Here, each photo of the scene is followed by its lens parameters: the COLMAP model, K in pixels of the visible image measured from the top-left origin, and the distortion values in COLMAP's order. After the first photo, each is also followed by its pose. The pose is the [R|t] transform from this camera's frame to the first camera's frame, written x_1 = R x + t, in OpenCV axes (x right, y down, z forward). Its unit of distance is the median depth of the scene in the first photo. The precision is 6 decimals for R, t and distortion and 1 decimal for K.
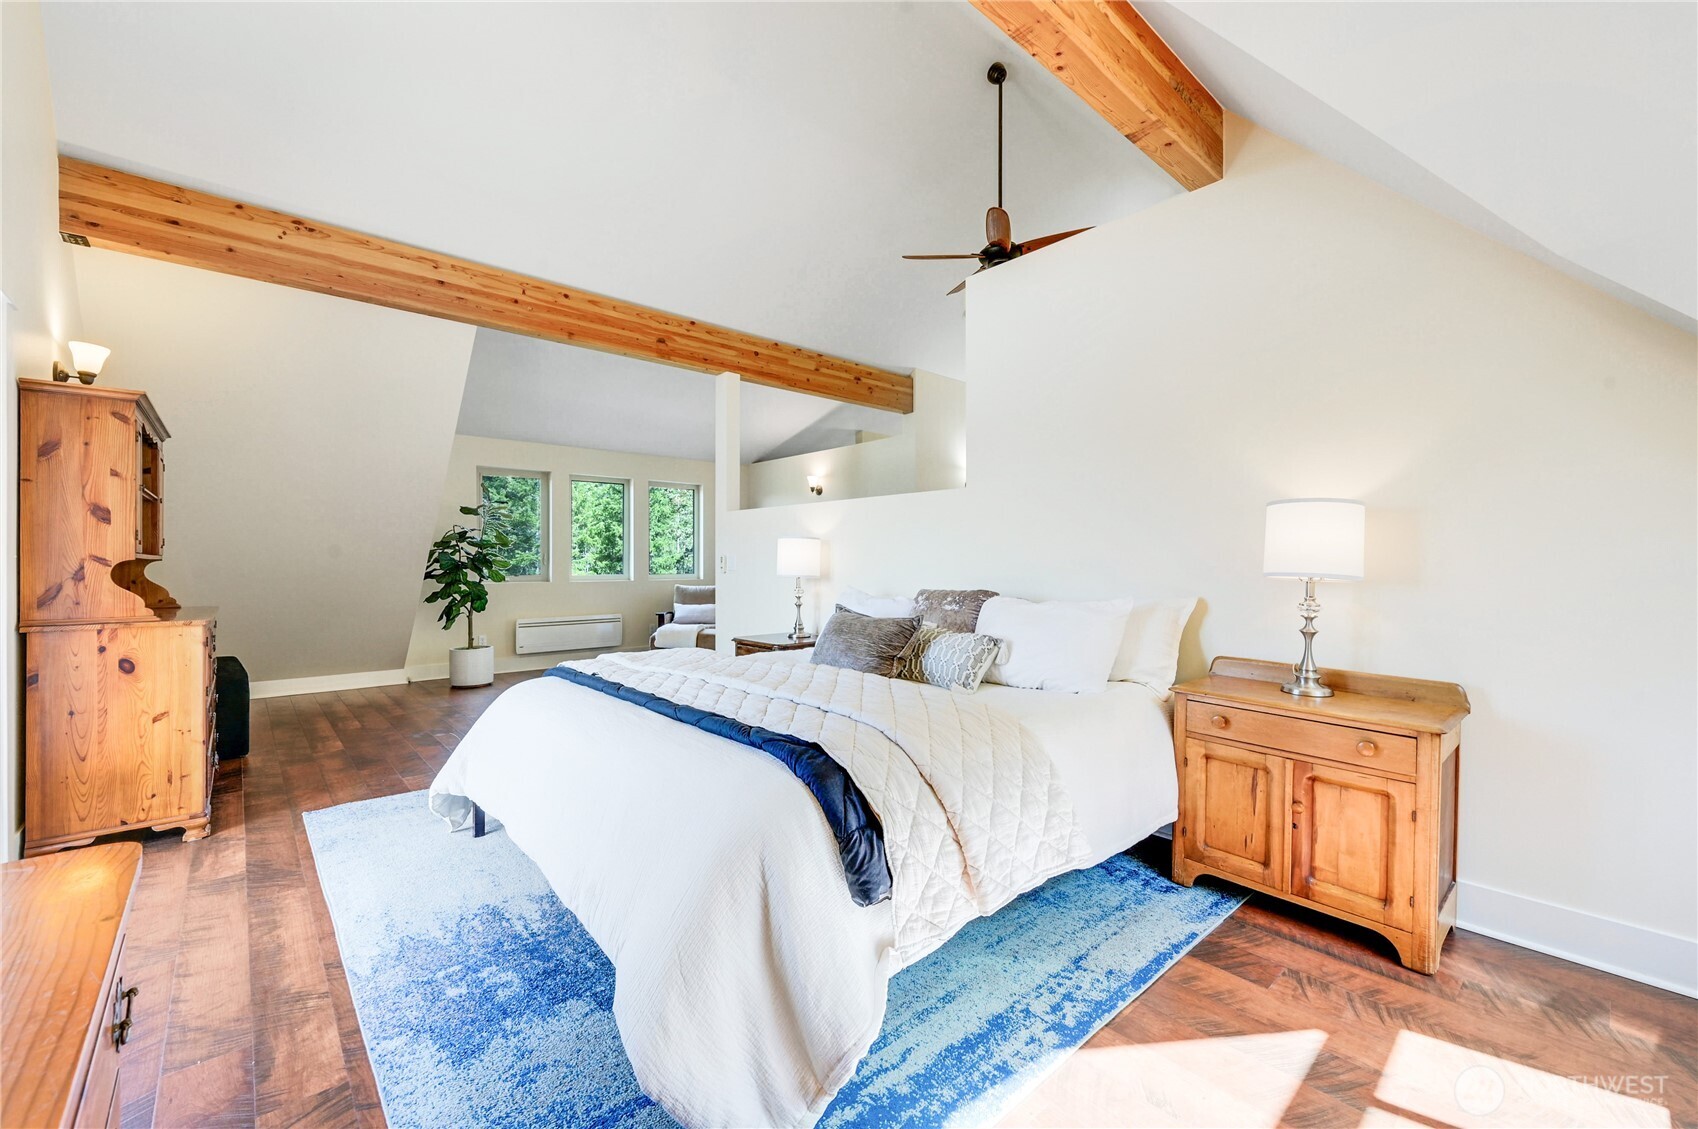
lens RADIAL K [[687.2, 0, 837.3], [0, 687.2, 566.3], [0, 0, 1]] dist [-0.001063, 0.000192]
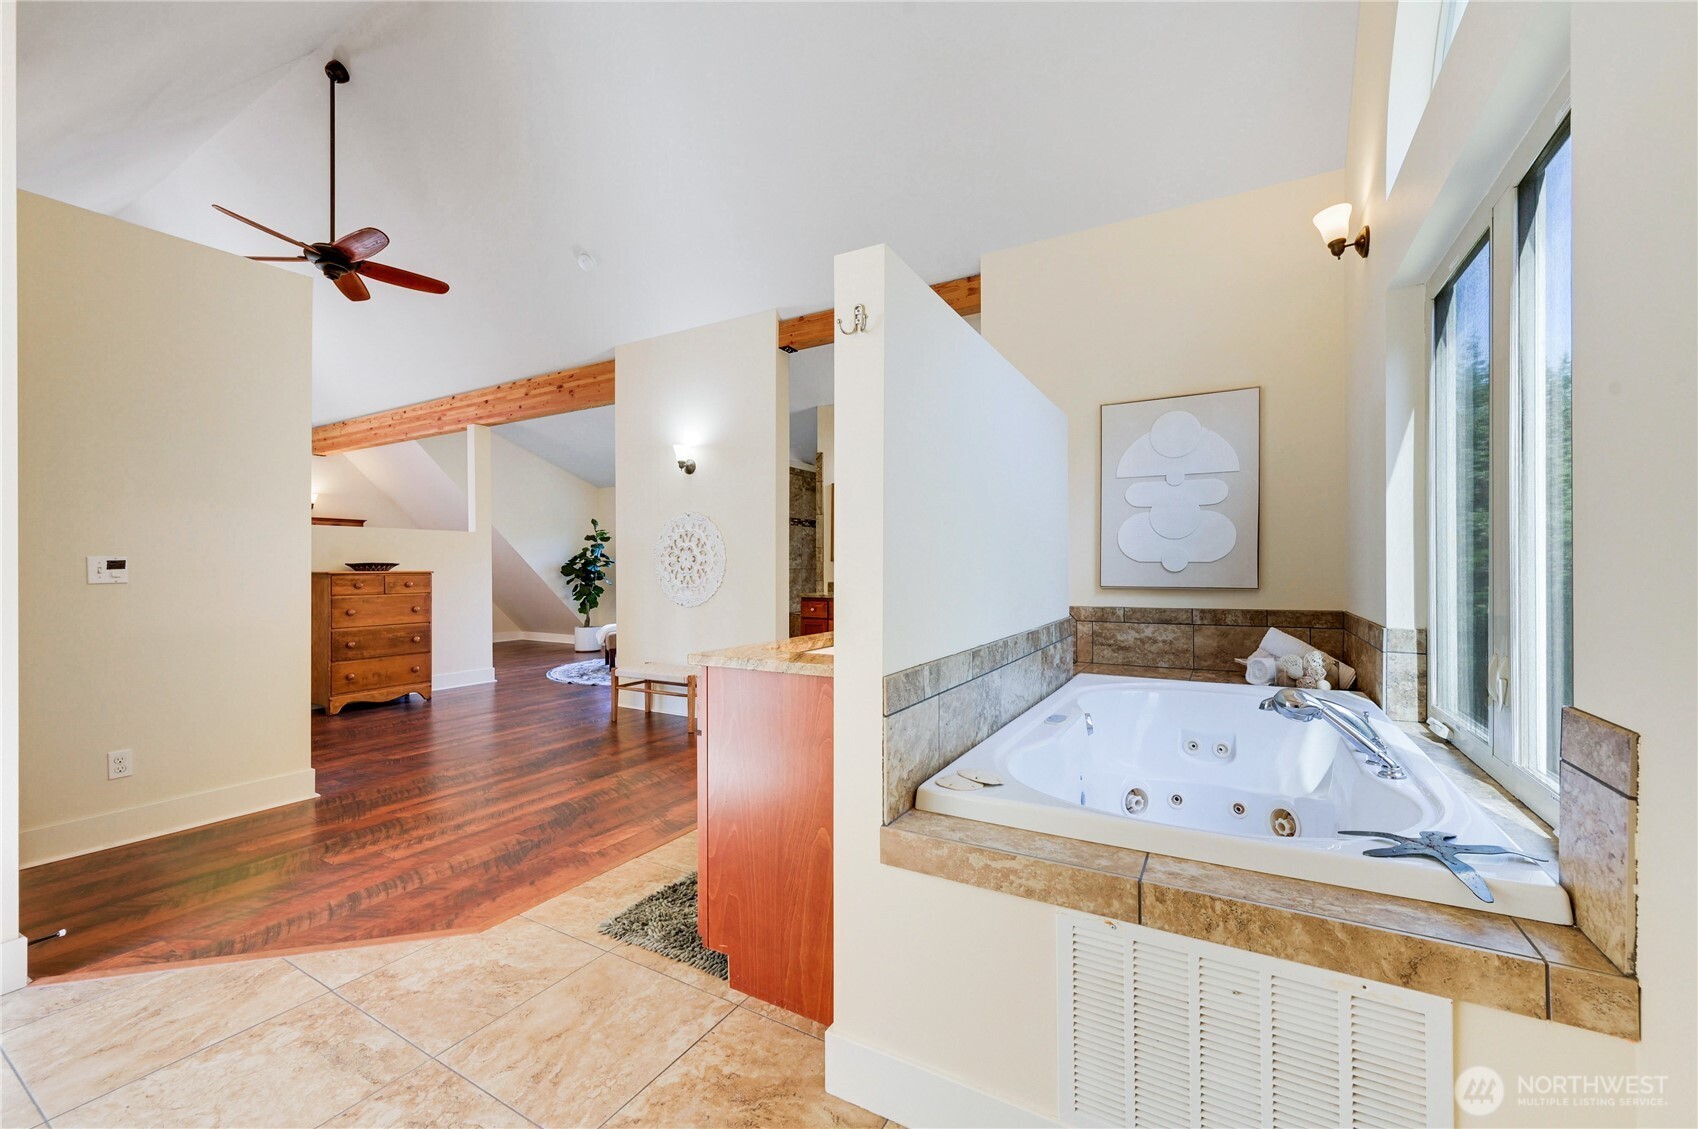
lens RADIAL K [[666.6, 0, 846.4], [0, 666.6, 566.2], [0, 0, 1]] dist [0.002820, -0.000332]
pose [[0.323632, -0.005299, -0.946168, 1.048471], [-0.002819, 0.999974, -0.006565, -0.010209], [0.946179, 0.004792, 0.323609, 1.060701]]
